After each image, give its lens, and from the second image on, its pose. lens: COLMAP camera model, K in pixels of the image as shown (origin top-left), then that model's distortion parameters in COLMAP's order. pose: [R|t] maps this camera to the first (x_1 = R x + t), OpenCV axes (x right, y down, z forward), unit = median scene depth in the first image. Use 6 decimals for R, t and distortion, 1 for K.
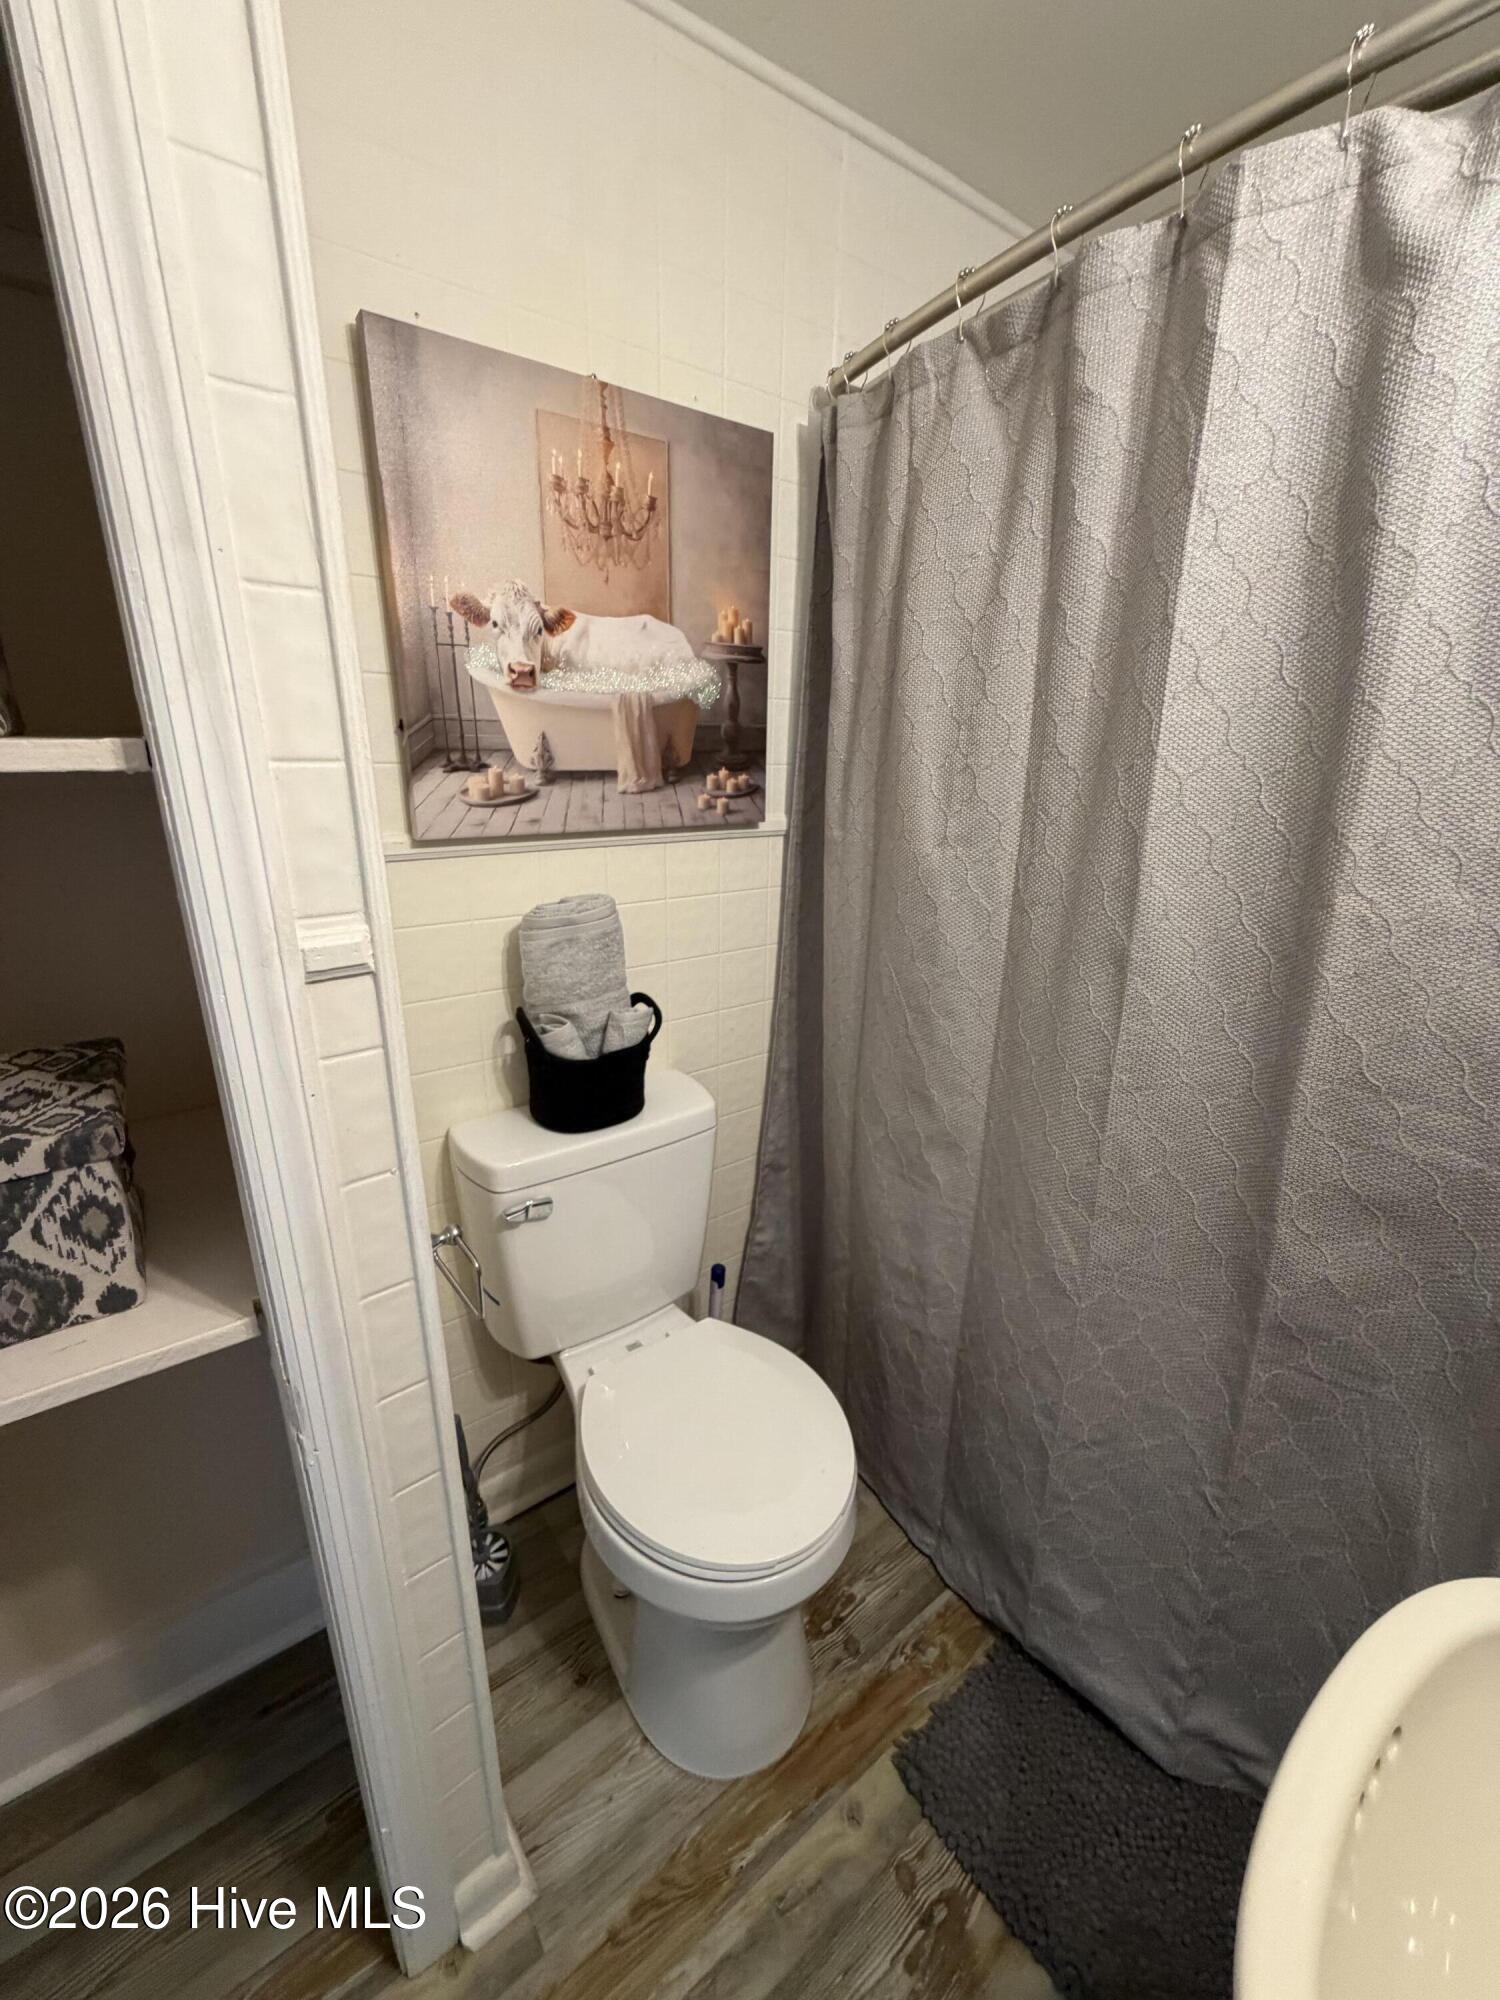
lens RADIAL K [[794.5, 0, 761.9], [0, 794.5, 994.0], [0, 0, 1]] dist [-0.001318, 0.000606]
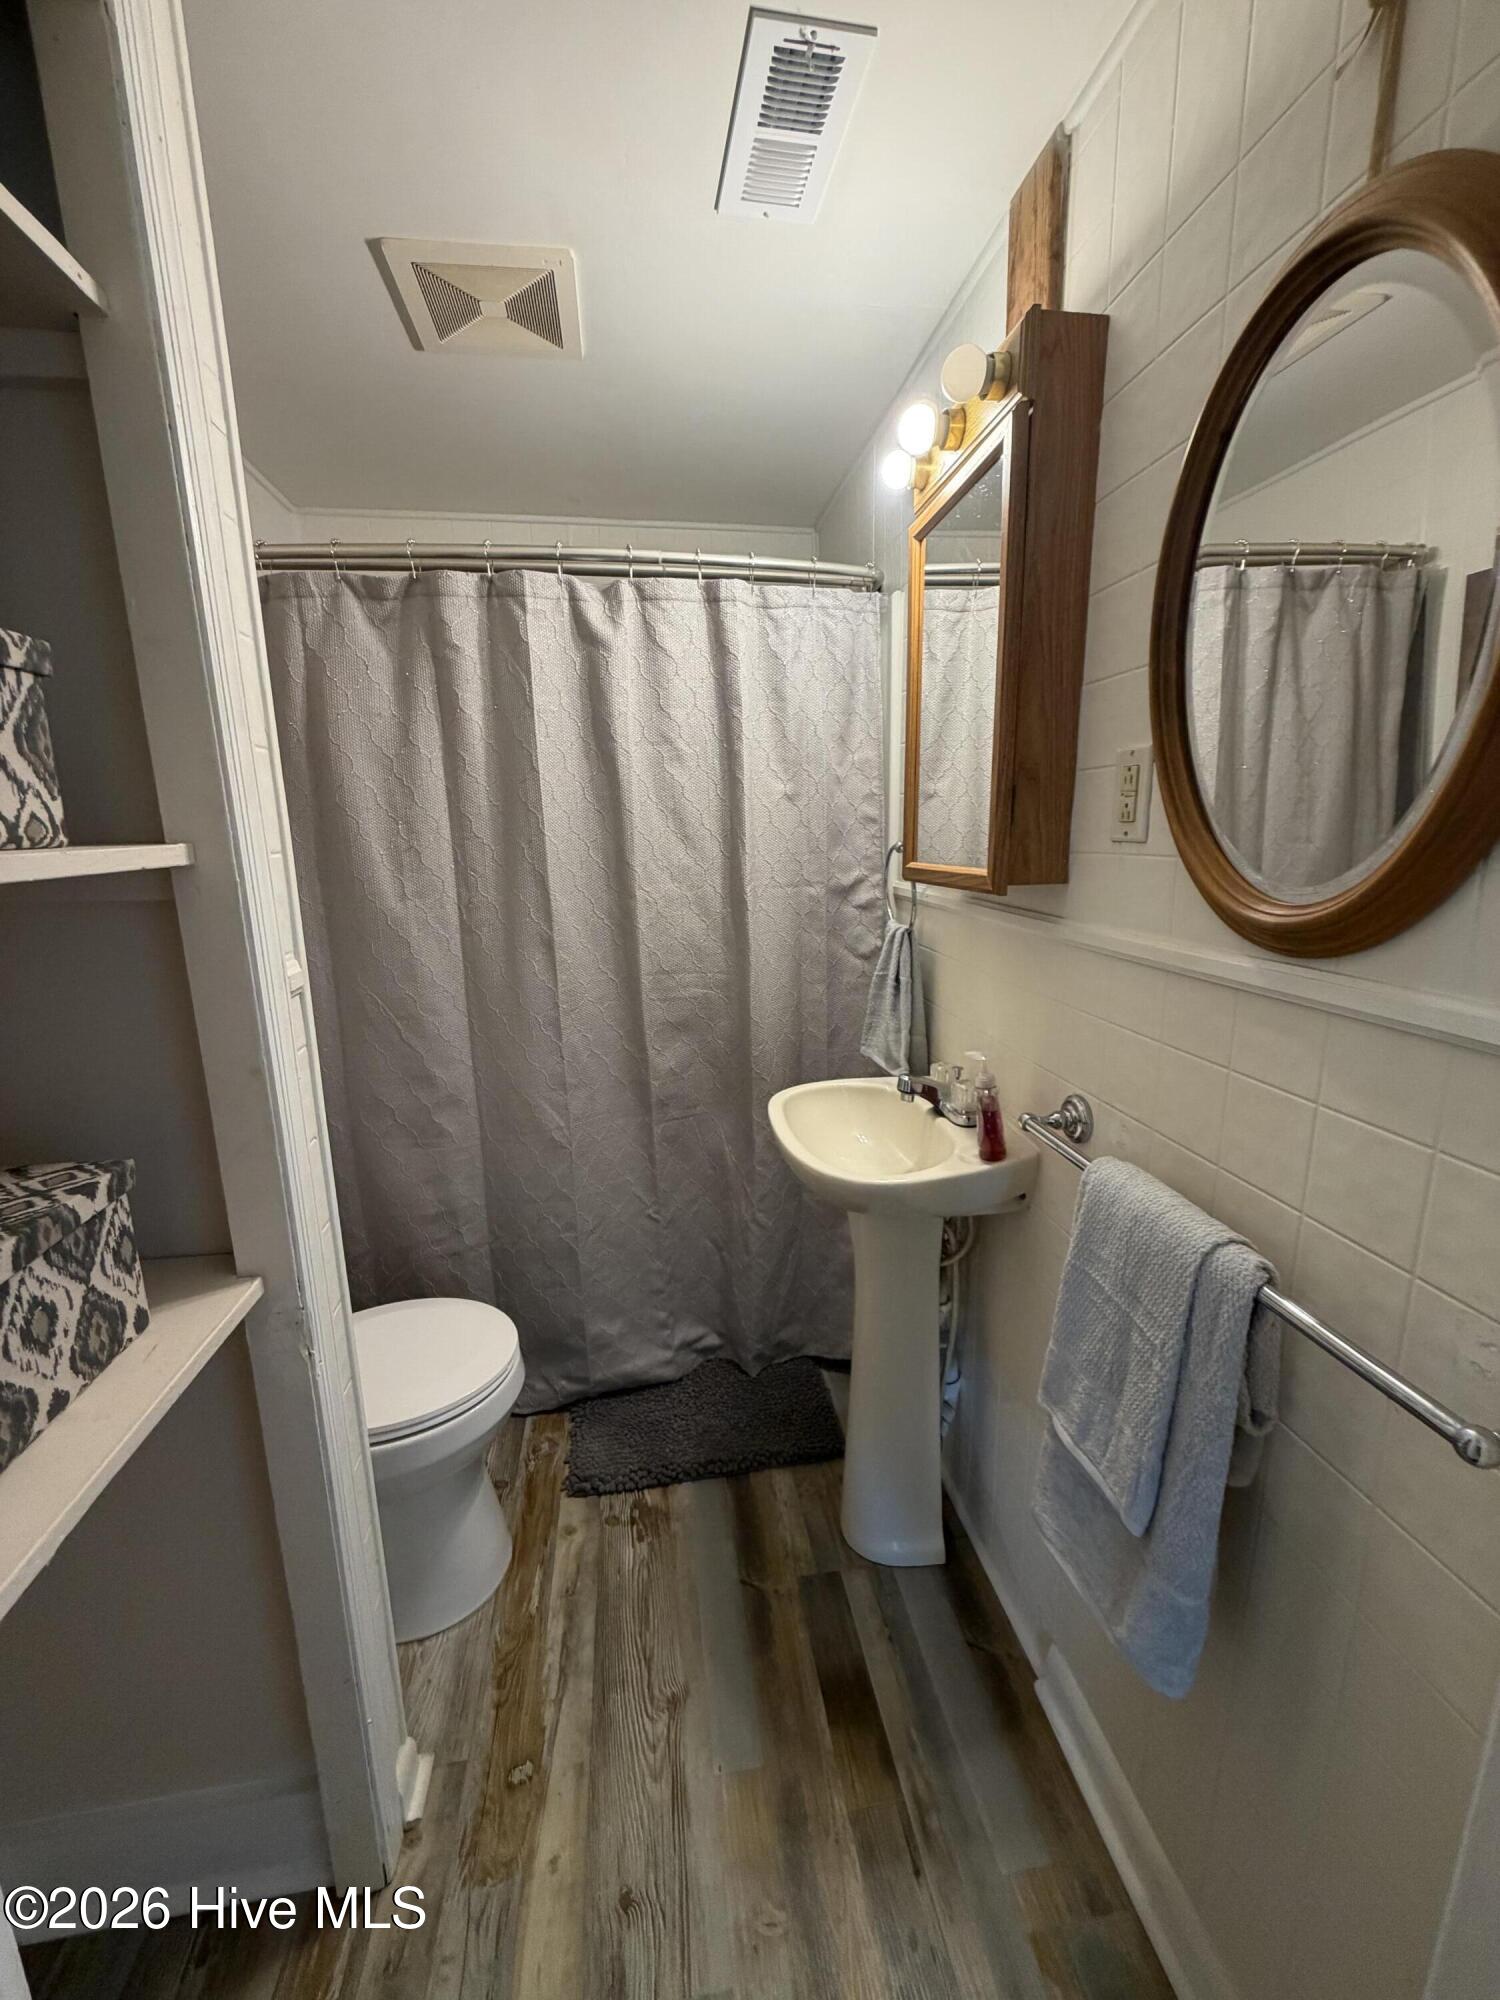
lens RADIAL K [[794.5, 0, 754.4], [0, 794.5, 996.1], [0, 0, 1]] dist [-0.001318, 0.000606]
pose [[0.471487, -0.206575, 0.857337, -0.825880], [0.289237, 0.954624, 0.070952, 0.071705], [-0.833092, 0.214521, 0.509842, -0.277460]]
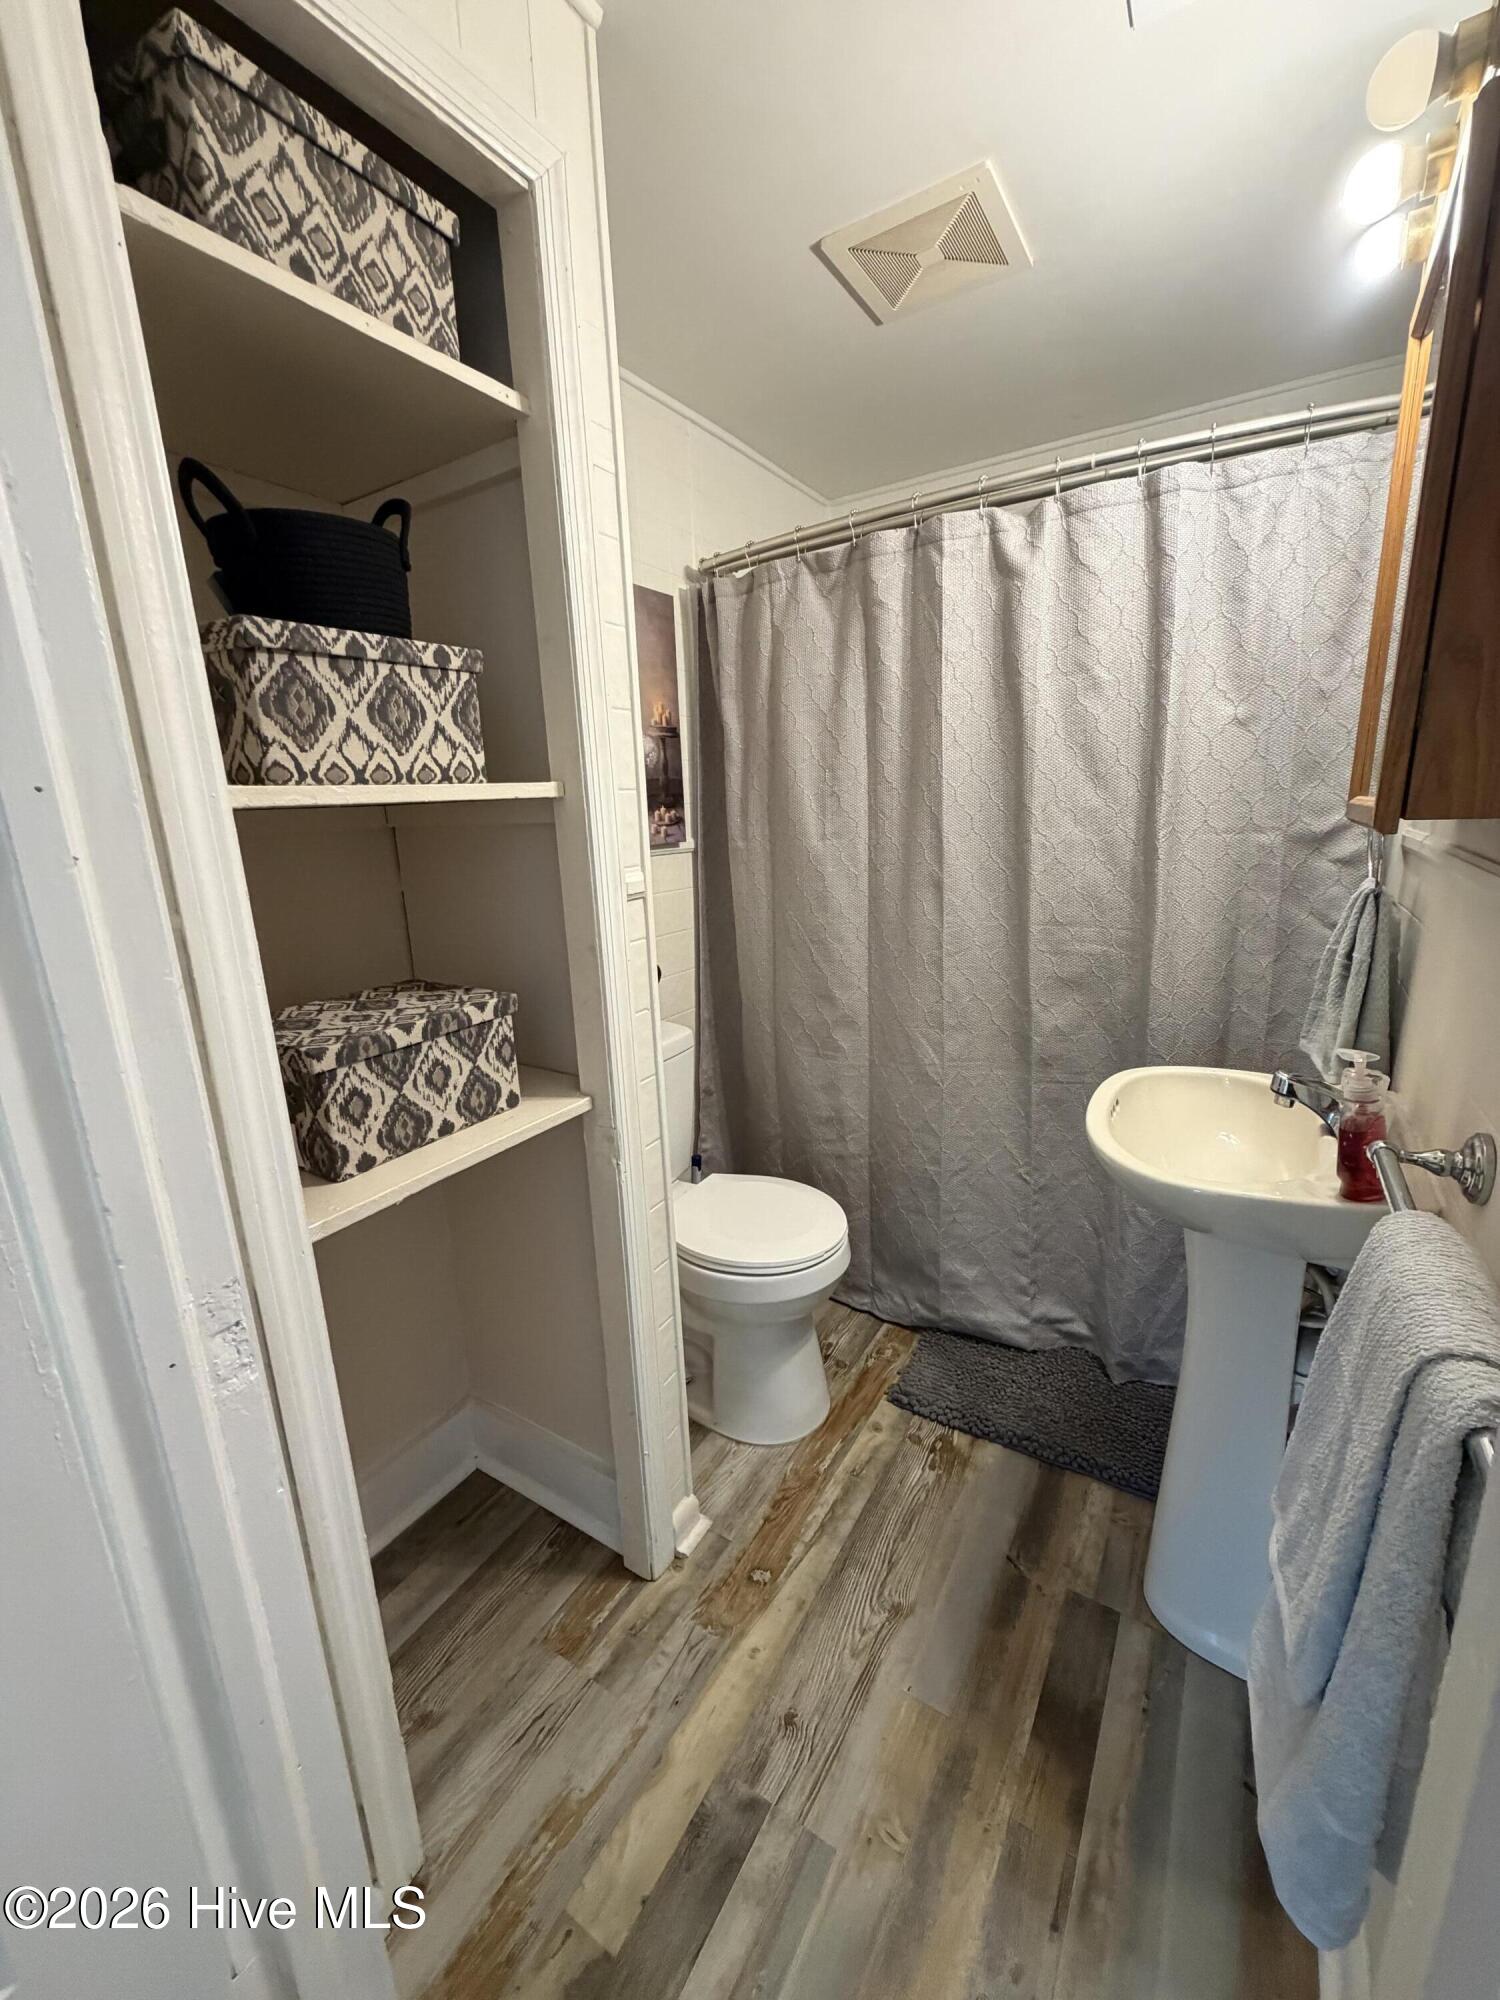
lens RADIAL K [[794.5, 0, 759.2], [0, 794.5, 995.9], [0, 0, 1]] dist [-0.001318, 0.000606]
pose [[0.929886, -0.136581, 0.341552, -0.562201], [0.161259, 0.985895, -0.044789, 0.208976], [-0.330617, 0.096727, 0.938795, -0.548136]]
